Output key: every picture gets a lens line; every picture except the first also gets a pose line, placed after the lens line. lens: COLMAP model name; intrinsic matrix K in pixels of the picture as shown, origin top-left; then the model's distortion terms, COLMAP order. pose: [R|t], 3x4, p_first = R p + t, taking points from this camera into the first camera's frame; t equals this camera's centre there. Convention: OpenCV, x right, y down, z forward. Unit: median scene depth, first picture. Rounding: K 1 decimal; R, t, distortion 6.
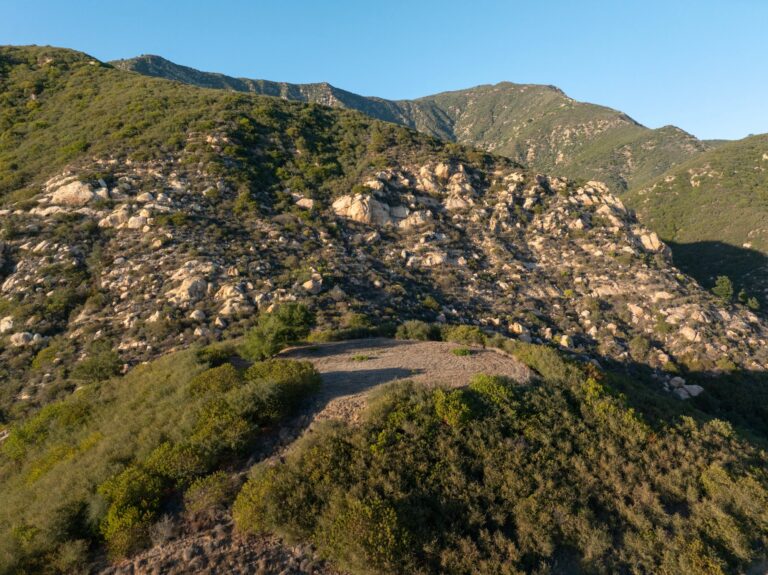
lens RADIAL K [[541.1, 0, 389.5], [0, 541.1, 286.3], [0, 0, 1]] dist [-0.038984, 0.010333]
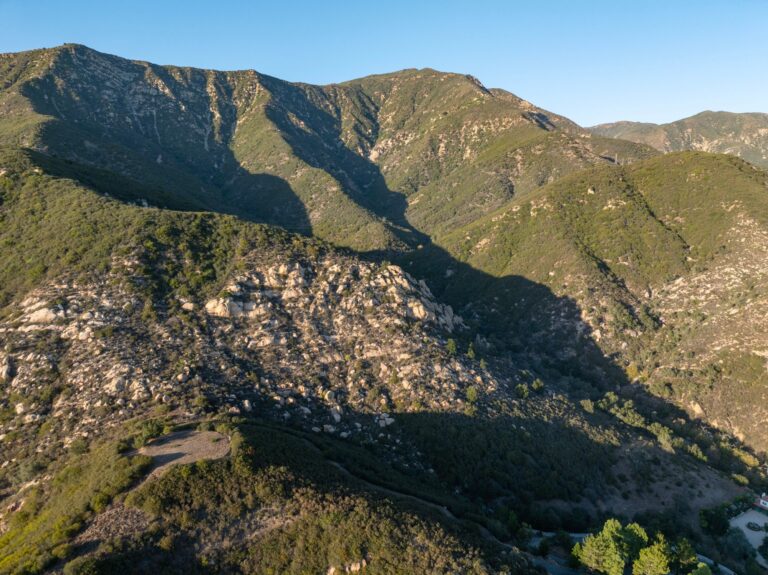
lens RADIAL K [[541.1, 0, 390.0], [0, 541.1, 285.5], [0, 0, 1]] dist [-0.038984, 0.010333]
pose [[0.994657, -0.015004, 0.102138, 0.283474], [0.007828, 0.997495, 0.070297, -0.321442], [-0.102937, -0.069122, 0.992283, -0.671901]]
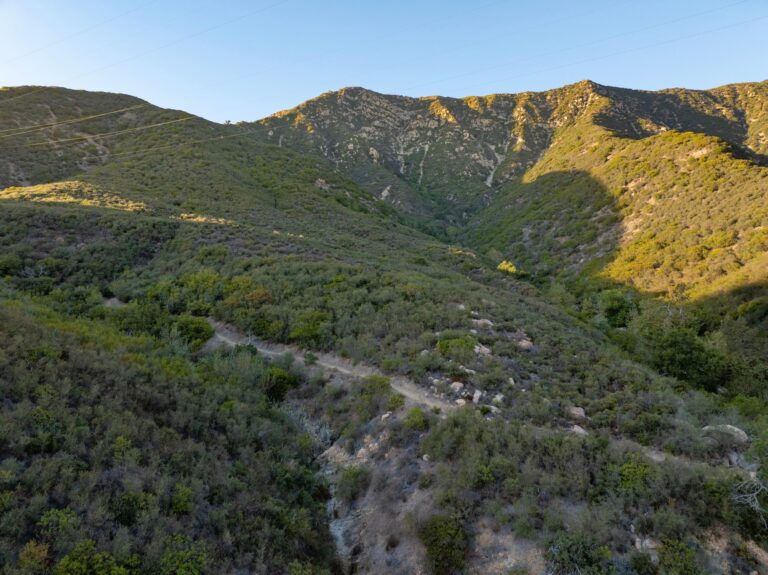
lens RADIAL K [[541.1, 0, 388.3], [0, 541.1, 288.4], [0, 0, 1]] dist [-0.038984, 0.010333]
pose [[0.825086, -0.038721, -0.563678, 0.420538], [-0.031915, 0.992862, -0.114919, -0.248711], [0.564105, 0.112808, 0.817961, 2.899188]]
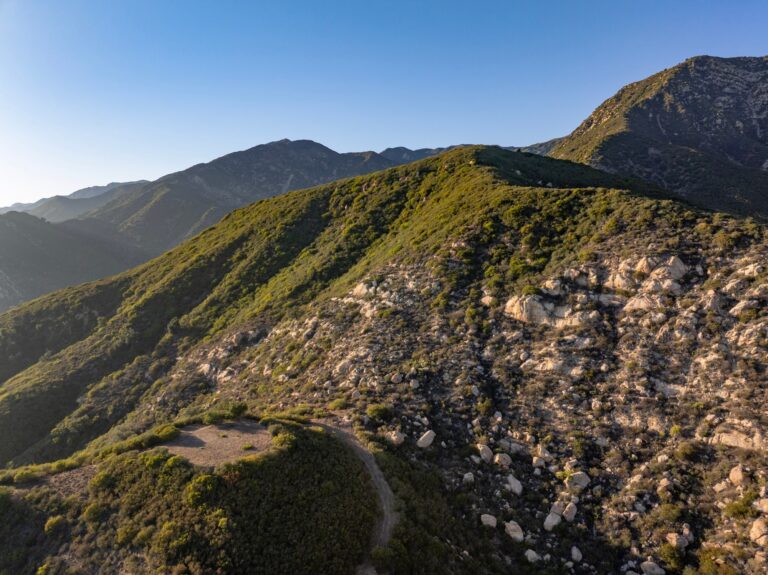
lens RADIAL K [[541.1, 0, 382.5], [0, 541.1, 285.5], [0, 0, 1]] dist [-0.038984, 0.010333]
pose [[0.521465, 0.066483, -0.850679, 0.780948], [-0.054277, 0.997525, 0.044688, -0.227746], [0.851544, 0.022869, 0.523783, 0.123989]]
